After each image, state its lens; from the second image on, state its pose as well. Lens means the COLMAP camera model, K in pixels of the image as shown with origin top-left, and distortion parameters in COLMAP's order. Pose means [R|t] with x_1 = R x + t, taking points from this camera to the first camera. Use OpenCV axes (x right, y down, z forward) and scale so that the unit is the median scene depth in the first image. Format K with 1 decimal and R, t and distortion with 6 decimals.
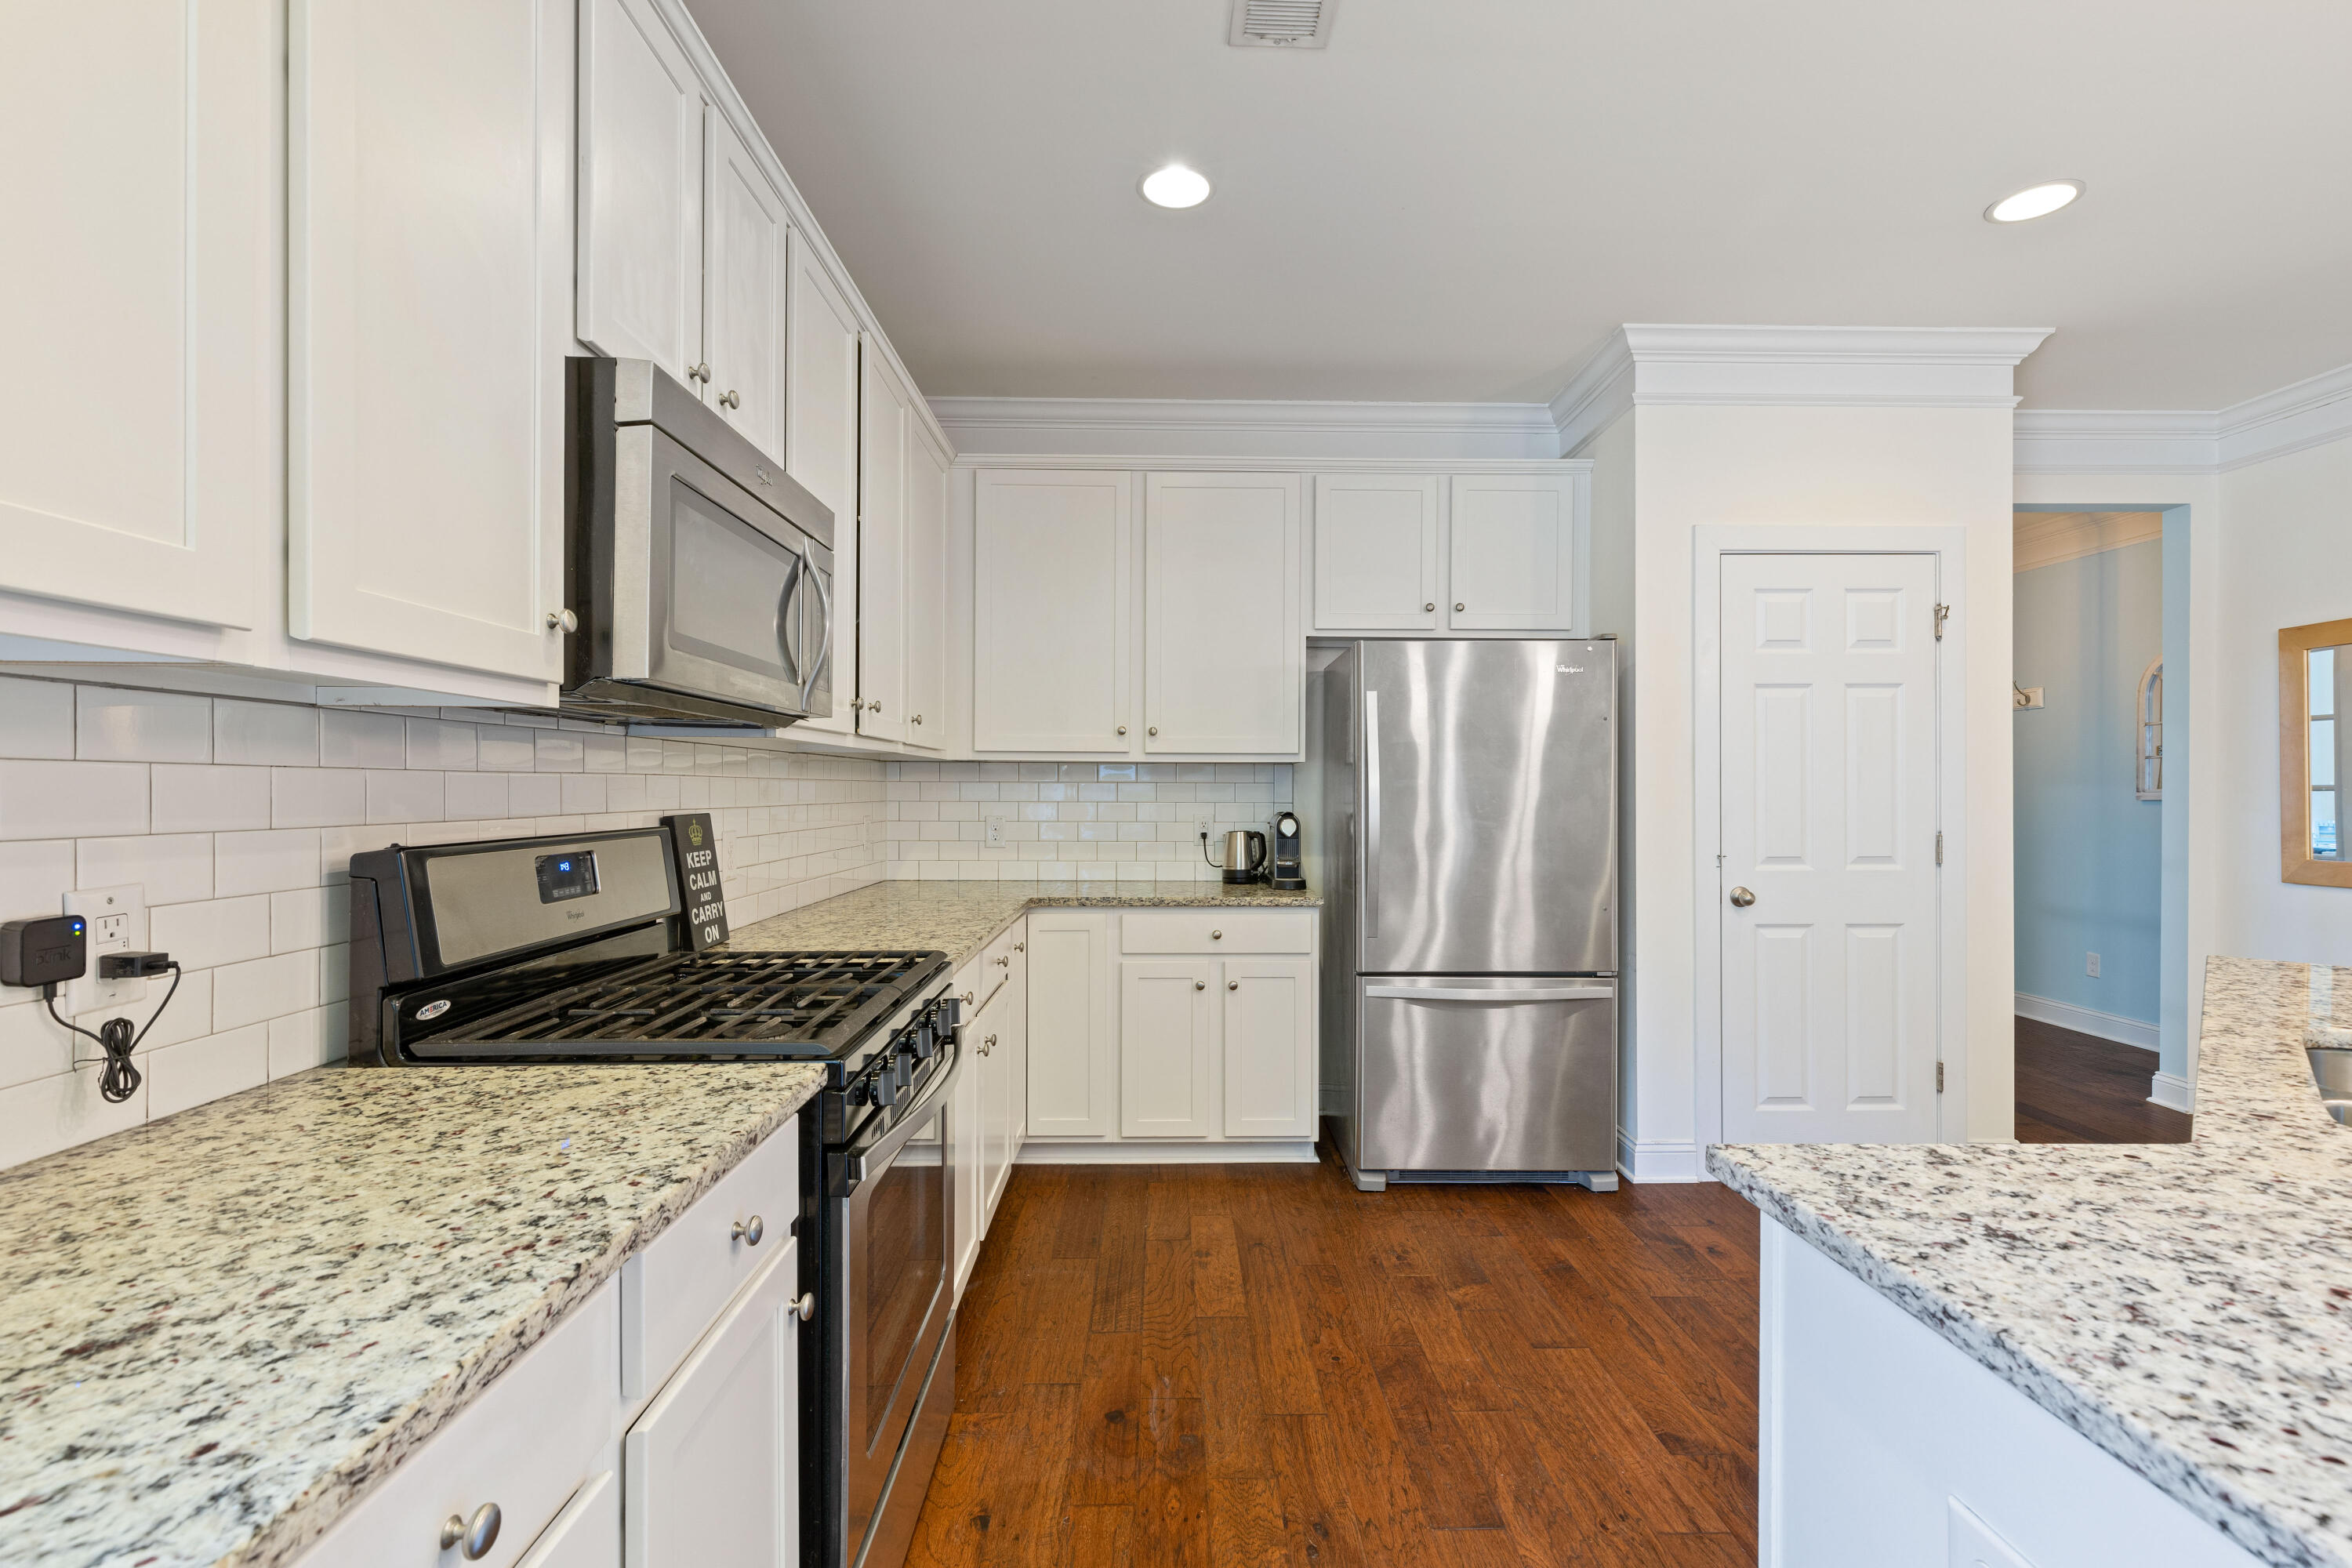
lens RADIAL K [[1065.7, 0, 1189.9], [0, 1065.7, 790.3], [0, 0, 1]] dist [0.011834, -0.003148]
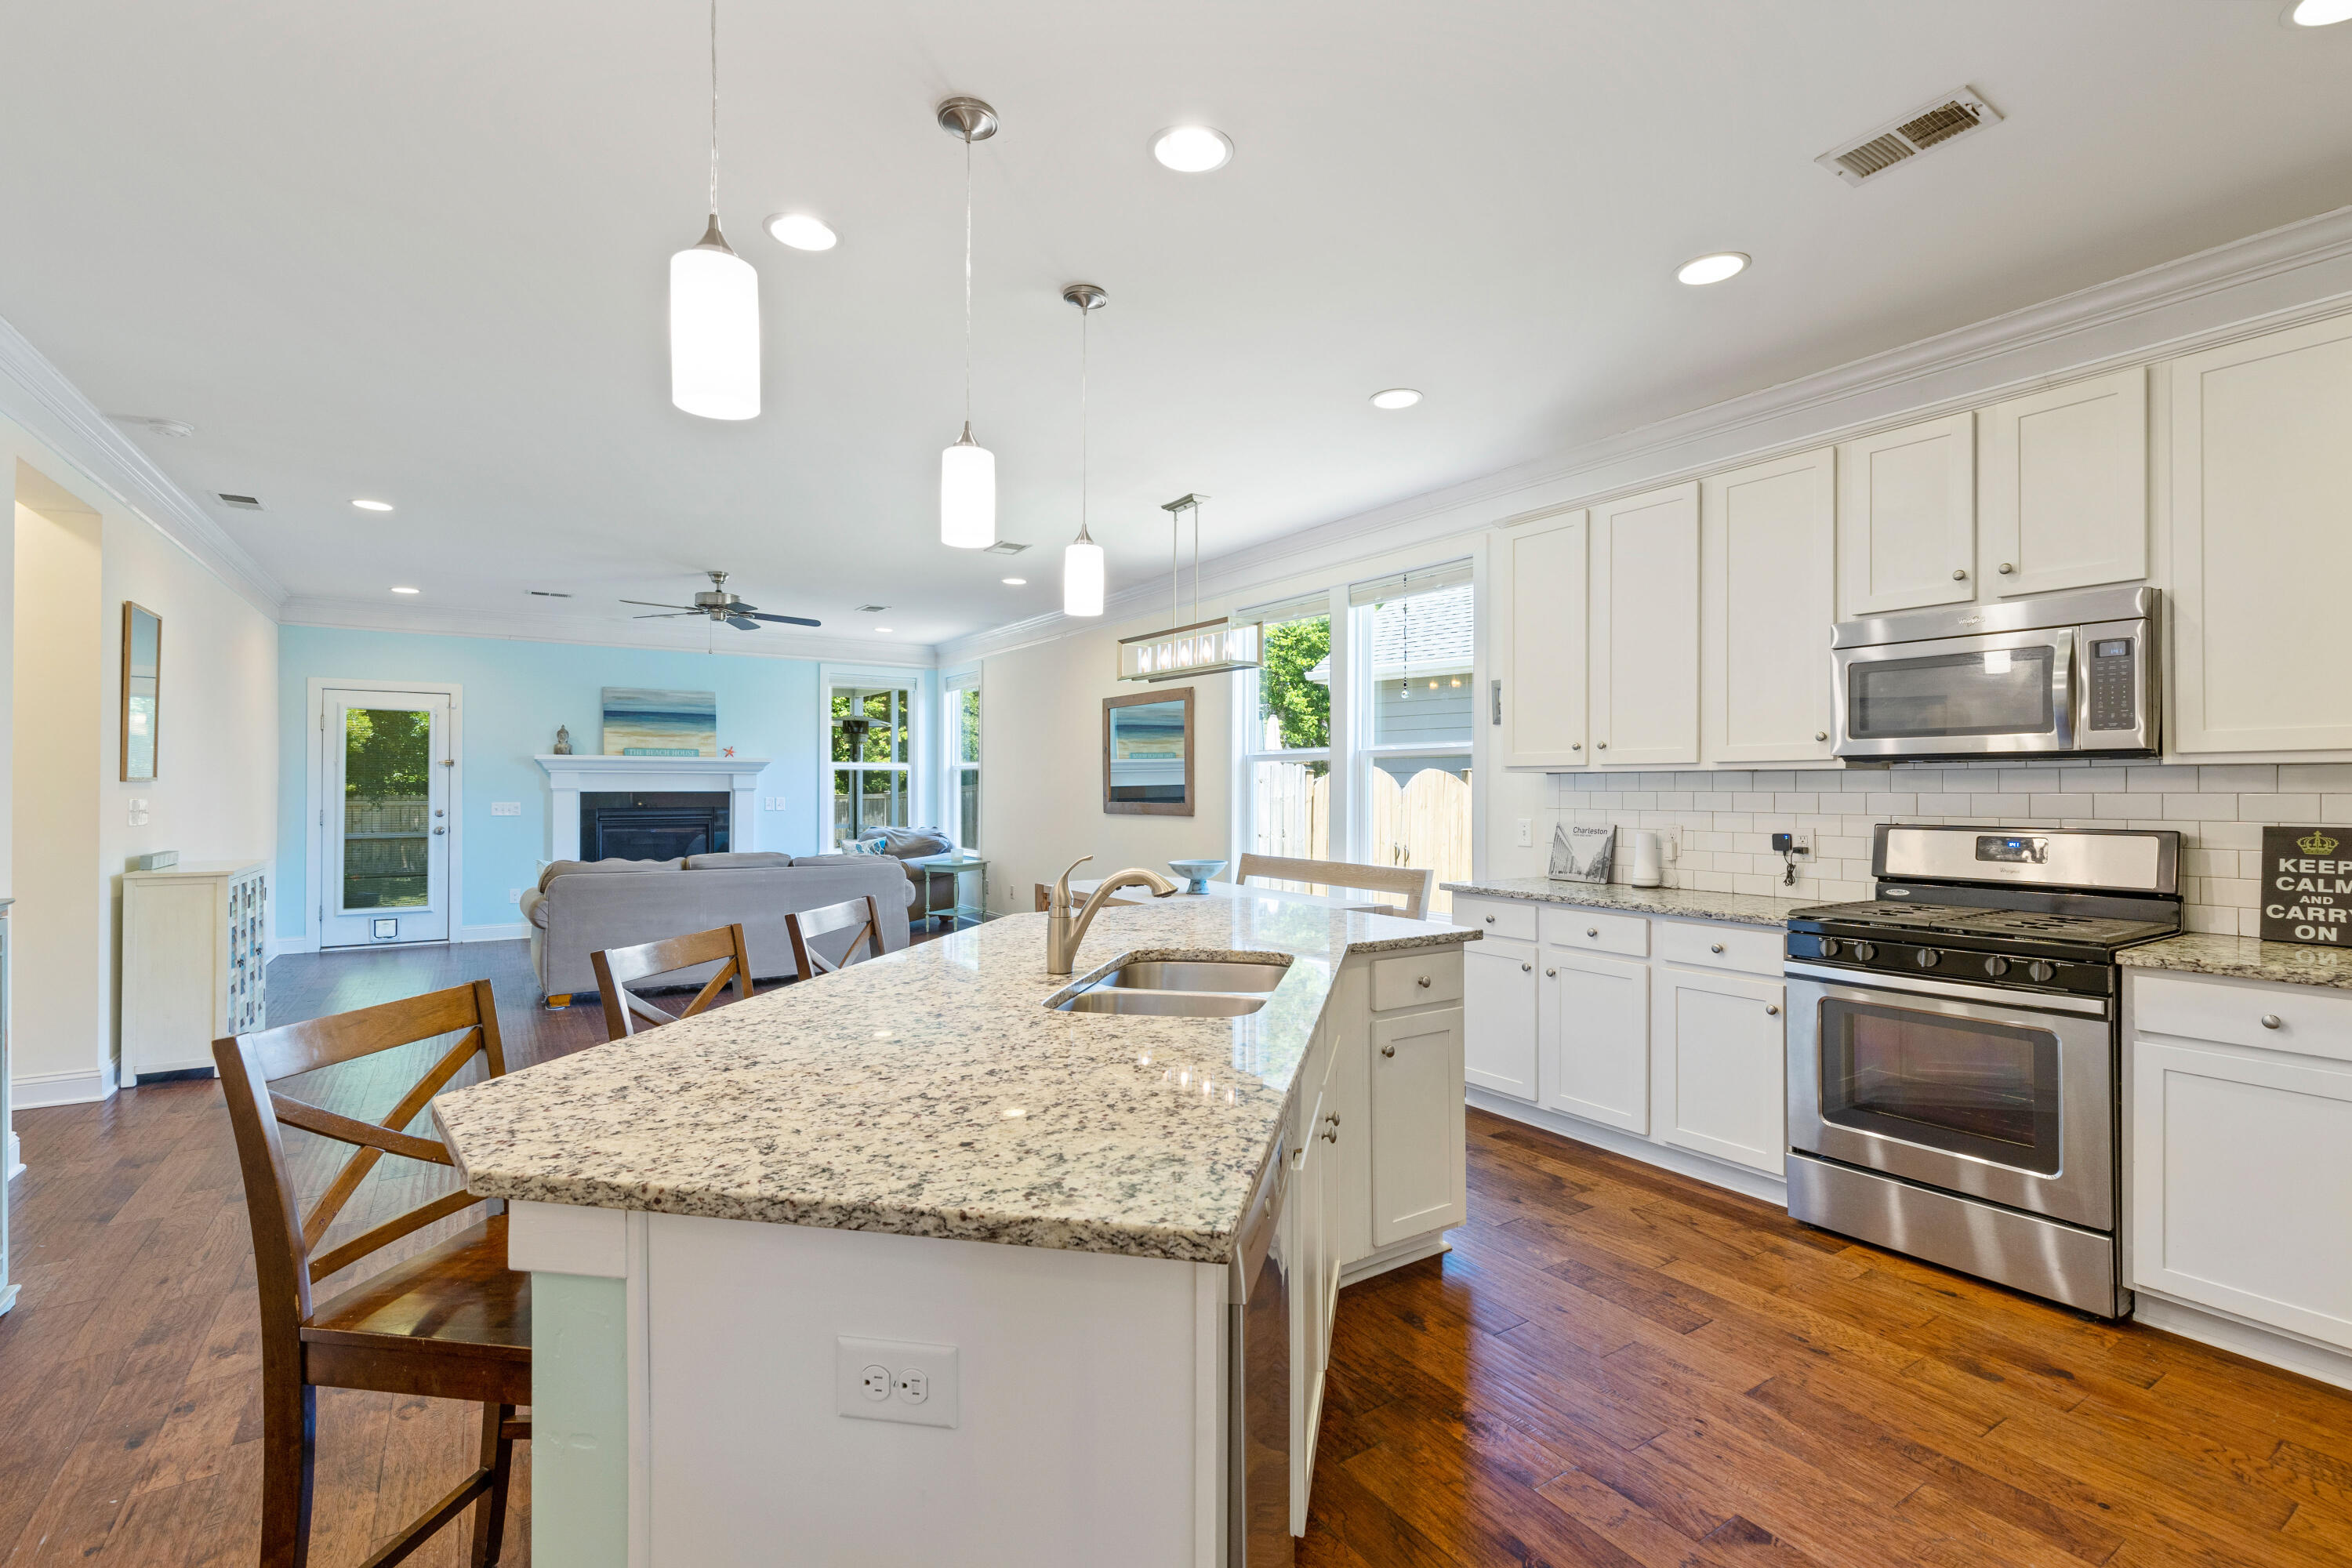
lens RADIAL K [[1065.7, 0, 1182.5], [0, 1065.7, 777.9], [0, 0, 1]] dist [0.011834, -0.003148]
pose [[-0.847449, -0.015845, -0.530641, 1.157539], [-0.010171, 0.999856, -0.013612, -0.002019], [0.530780, -0.006138, -0.847487, 1.301924]]
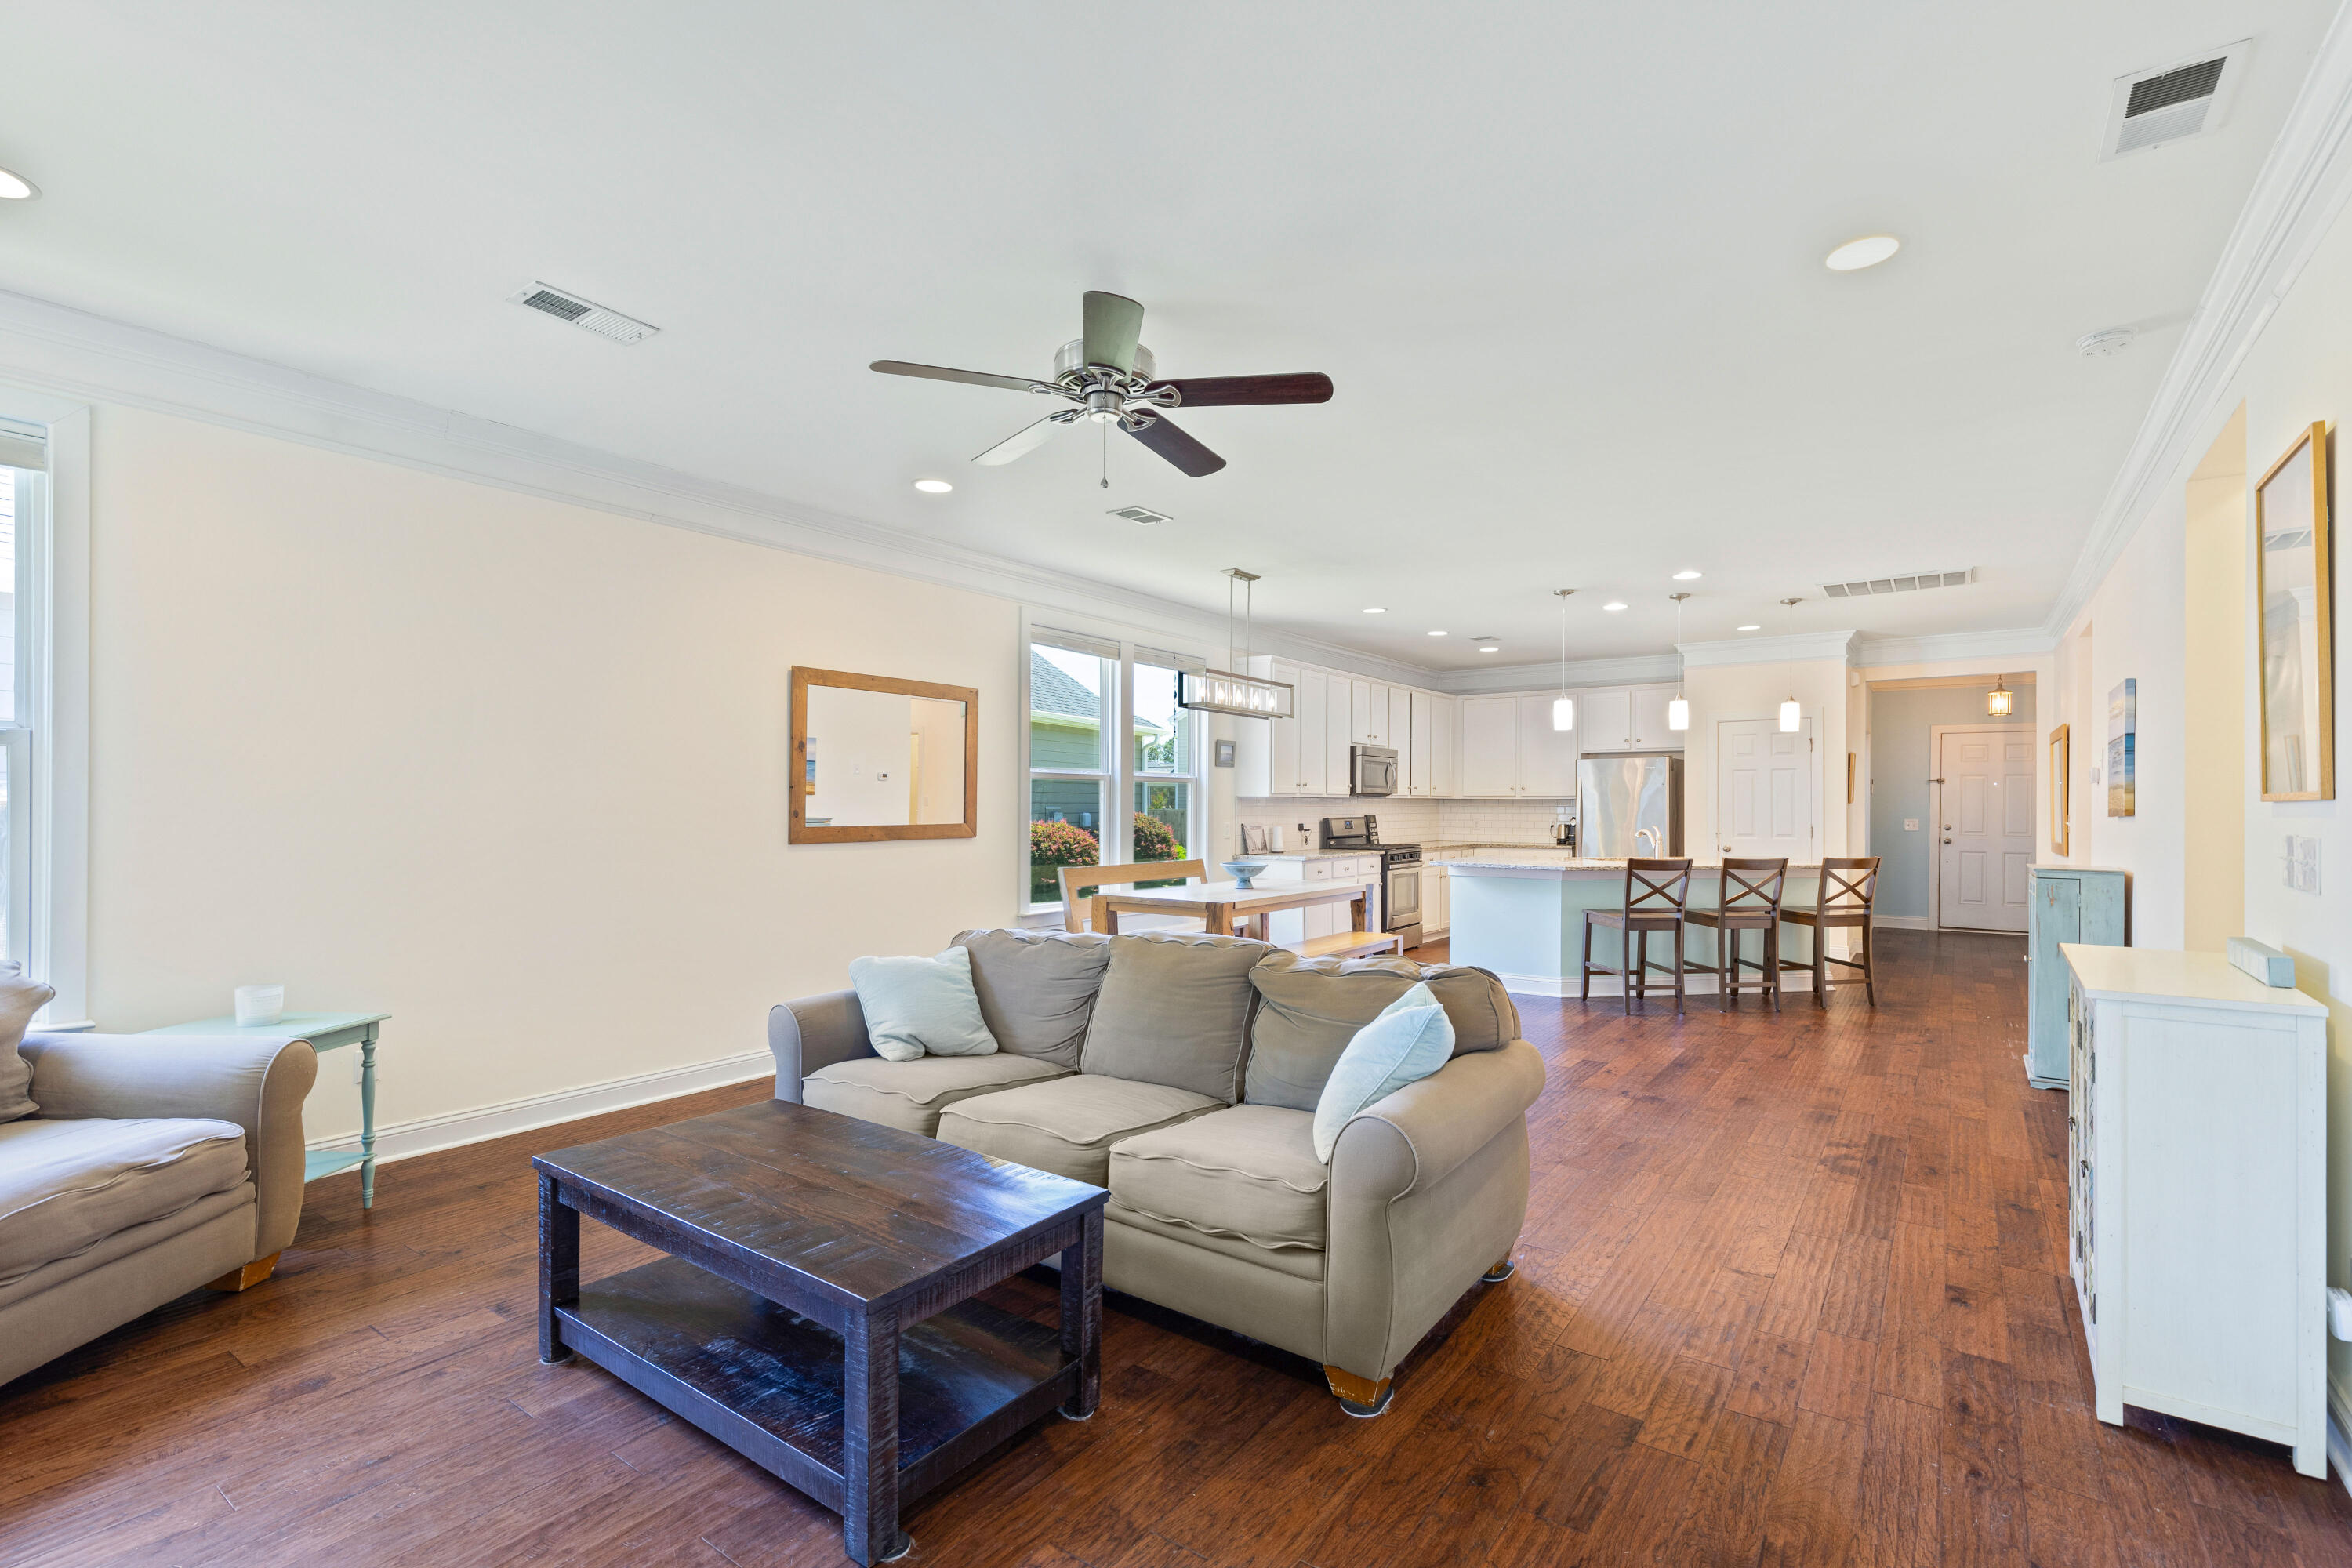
lens RADIAL K [[1065.7, 0, 1181.0], [0, 1065.7, 808.7], [0, 0, 1]] dist [0.011834, -0.003148]
pose [[0.795070, -0.001061, -0.606516, 1.529409], [0.000970, 0.999999, -0.000478, -0.001810], [0.606516, -0.000209, 0.795071, -2.884238]]
